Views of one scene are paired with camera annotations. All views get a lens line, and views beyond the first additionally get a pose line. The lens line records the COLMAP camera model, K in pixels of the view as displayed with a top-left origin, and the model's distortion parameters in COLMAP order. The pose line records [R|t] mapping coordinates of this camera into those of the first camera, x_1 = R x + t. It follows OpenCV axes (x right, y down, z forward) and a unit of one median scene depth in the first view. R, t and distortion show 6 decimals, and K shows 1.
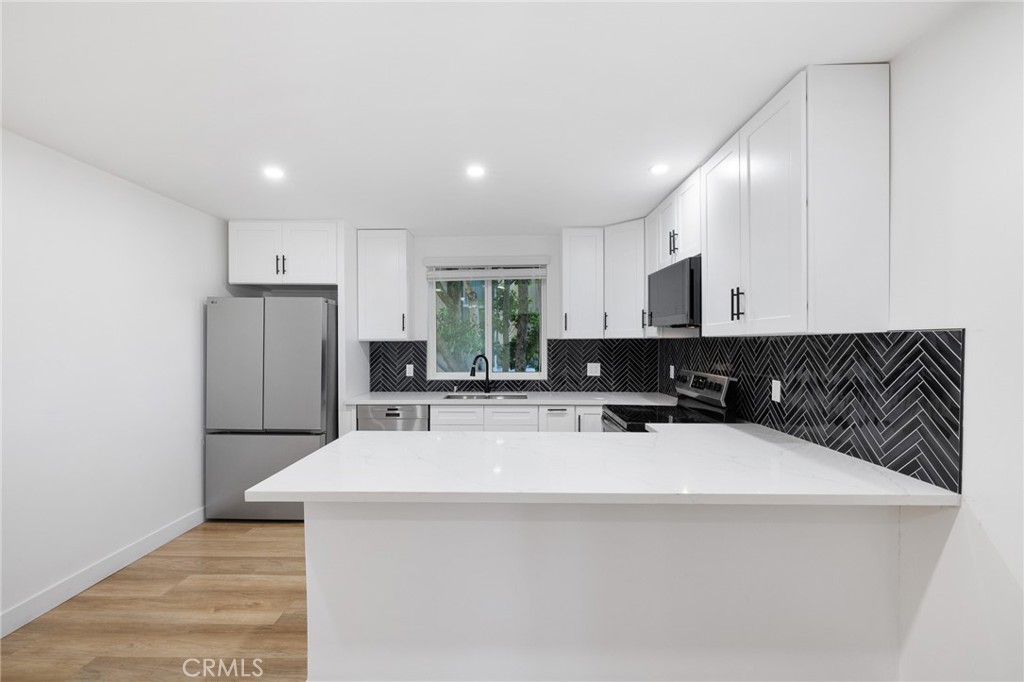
lens RADIAL K [[435.1, 0, 513.3], [0, 435.1, 346.0], [0, 0, 1]] dist [-0.002485, 0.001108]
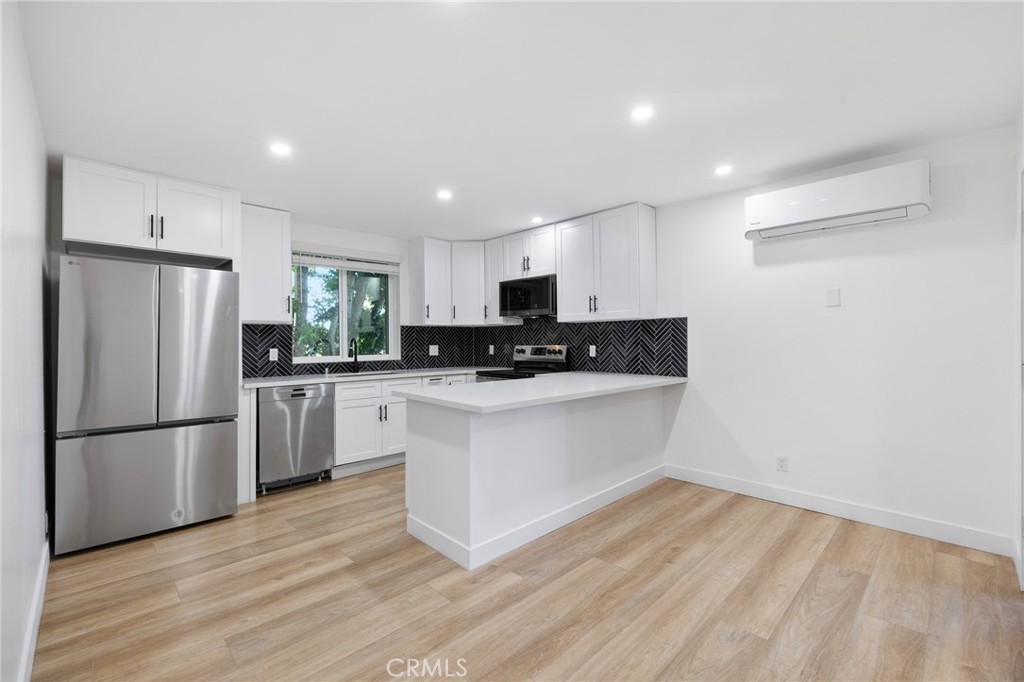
lens RADIAL K [[435.1, 0, 503.6], [0, 435.1, 336.3], [0, 0, 1]] dist [-0.002485, 0.001108]
pose [[0.714737, 0.007121, 0.699357, -0.643252], [0.010256, 0.999734, -0.020660, 0.047203], [-0.699318, 0.021939, 0.714474, -0.058869]]
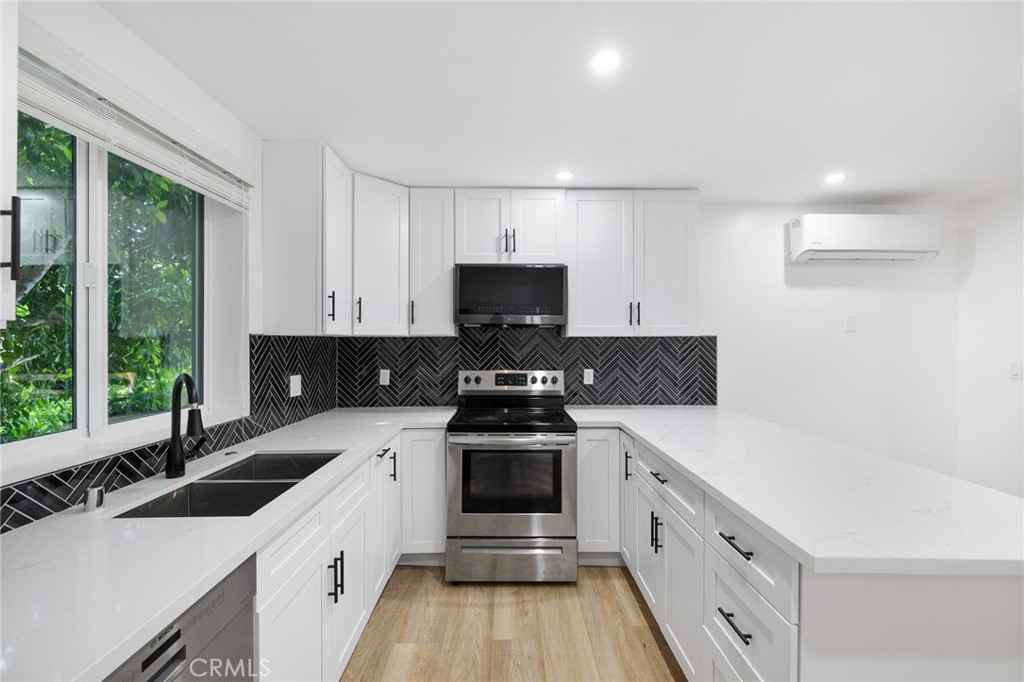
lens RADIAL K [[435.1, 0, 504.2], [0, 435.1, 342.3], [0, 0, 1]] dist [-0.002485, 0.001108]
pose [[-0.023136, 0.006510, 0.999711, -0.499539], [0.010388, 0.999926, -0.006271, -0.000457], [-0.999678, 0.010240, -0.023202, 0.829630]]
